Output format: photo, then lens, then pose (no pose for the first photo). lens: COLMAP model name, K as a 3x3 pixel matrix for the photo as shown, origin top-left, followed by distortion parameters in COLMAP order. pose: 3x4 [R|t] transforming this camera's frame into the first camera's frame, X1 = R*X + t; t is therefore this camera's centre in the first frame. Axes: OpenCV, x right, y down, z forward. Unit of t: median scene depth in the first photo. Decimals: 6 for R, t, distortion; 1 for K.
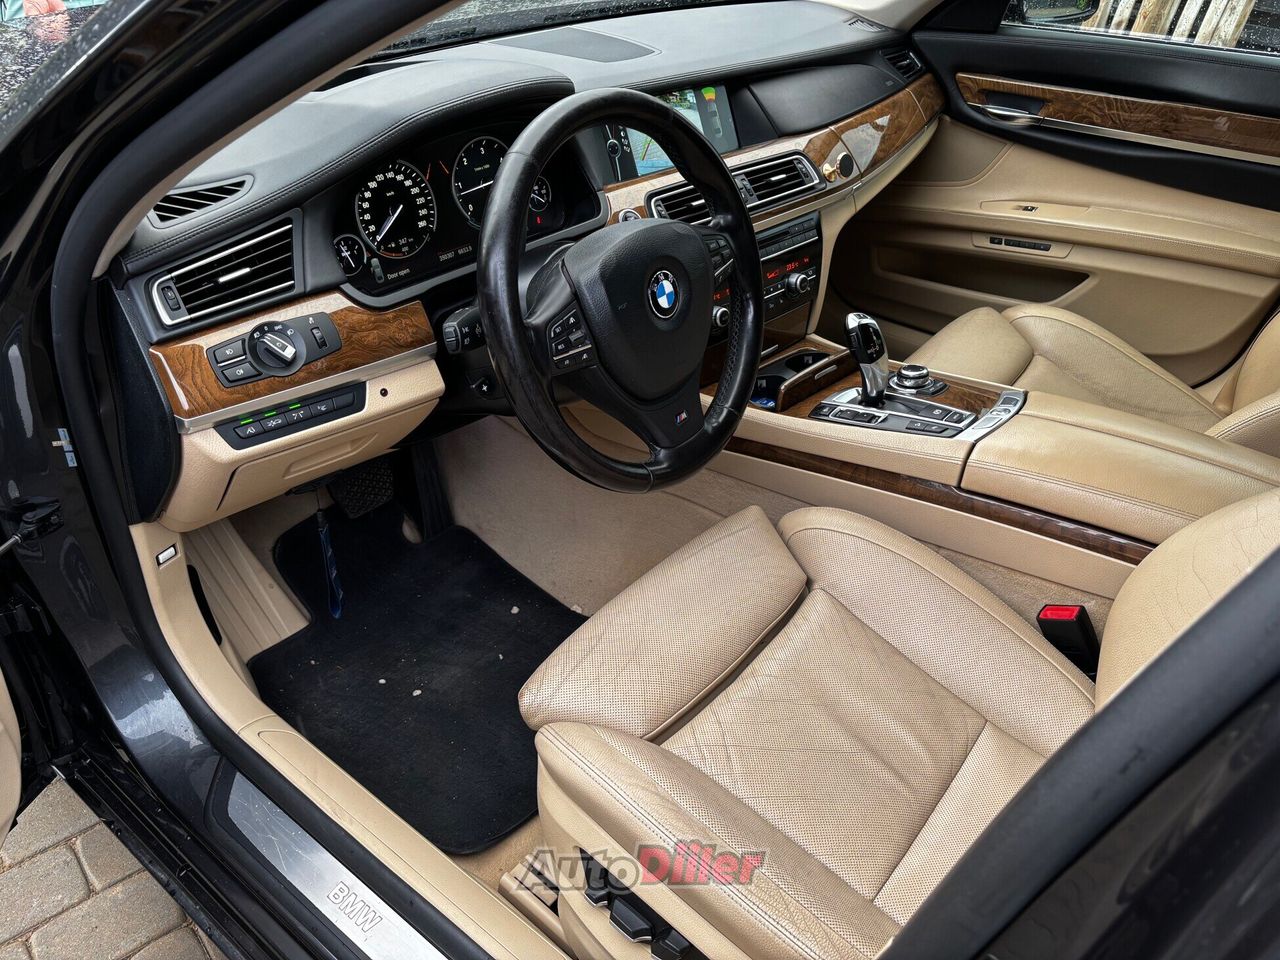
lens RADIAL K [[966.8, 0, 640.2], [0, 966.8, 501.8], [0, 0, 1]] dist [-0.019311, -0.001616]
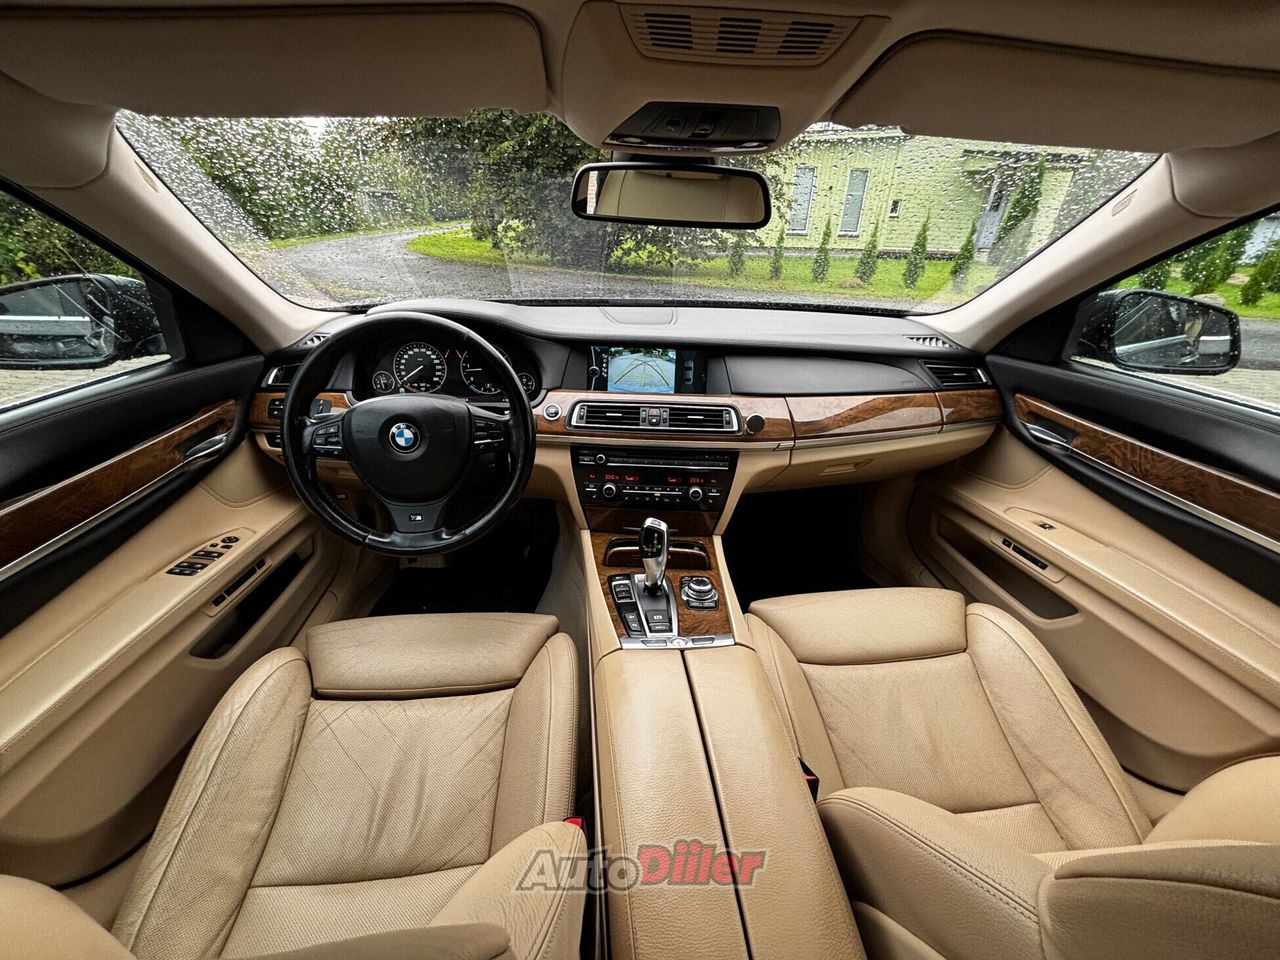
lens RADIAL K [[516.3, 0, 640.2], [0, 516.3, 476.2], [0, 0, 1]] dist [-0.001329, -0.000750]
pose [[0.696381, 0.321423, -0.641670, 0.696215], [-0.425313, 0.905009, -0.008243, -0.256388], [0.578068, 0.278651, 0.766936, 0.473264]]
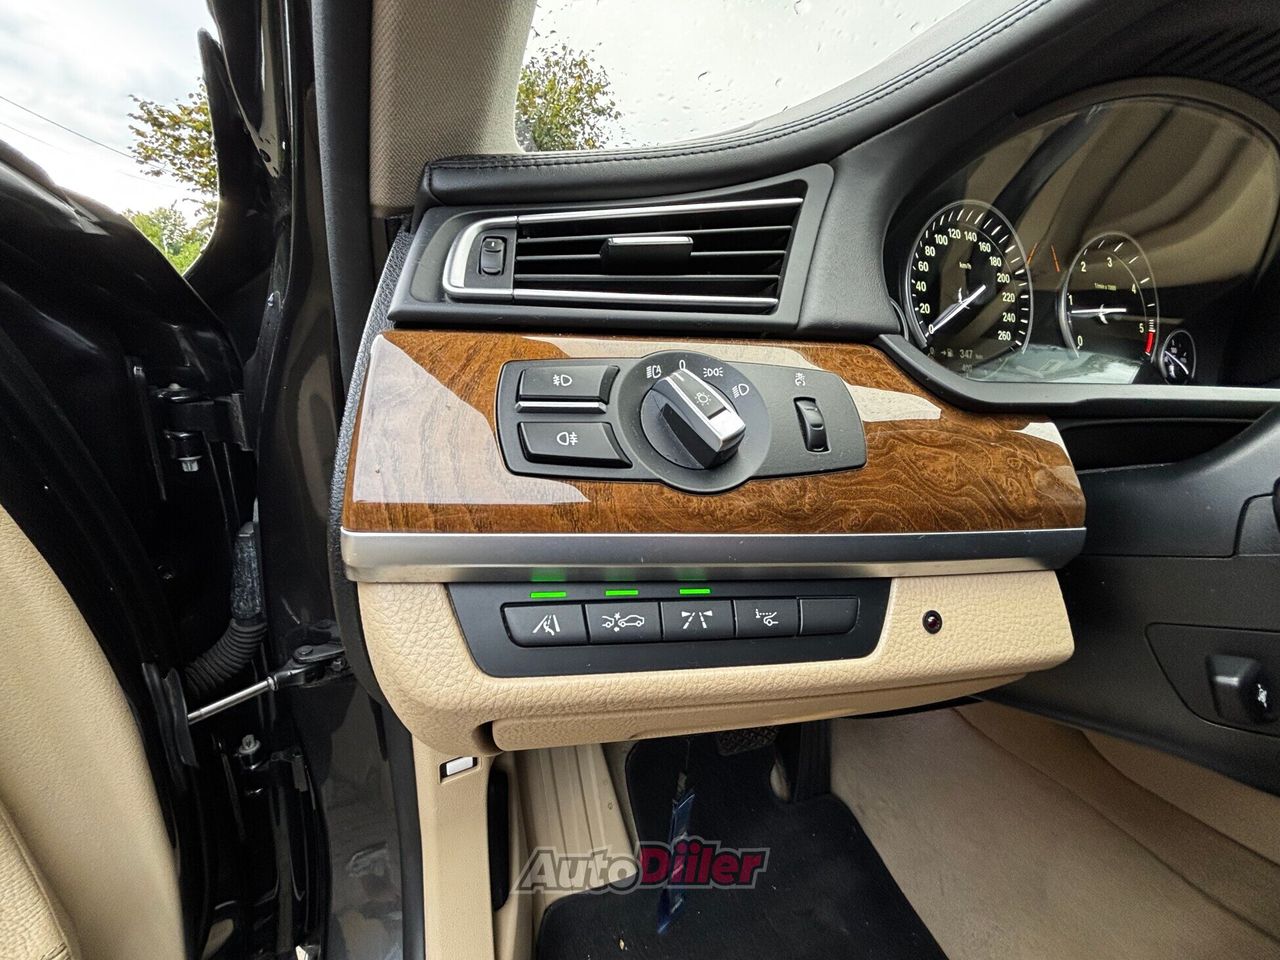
lens RADIAL K [[524.7, 0, 639.1], [0, 524.7, 473.1], [0, 0, 1]] dist [-0.000607, -0.009485]
pose [[0.863540, 0.143850, -0.483328, -0.231111], [-0.315970, 0.901324, -0.296273, -0.059739], [0.393016, 0.408561, 0.823782, 0.651937]]
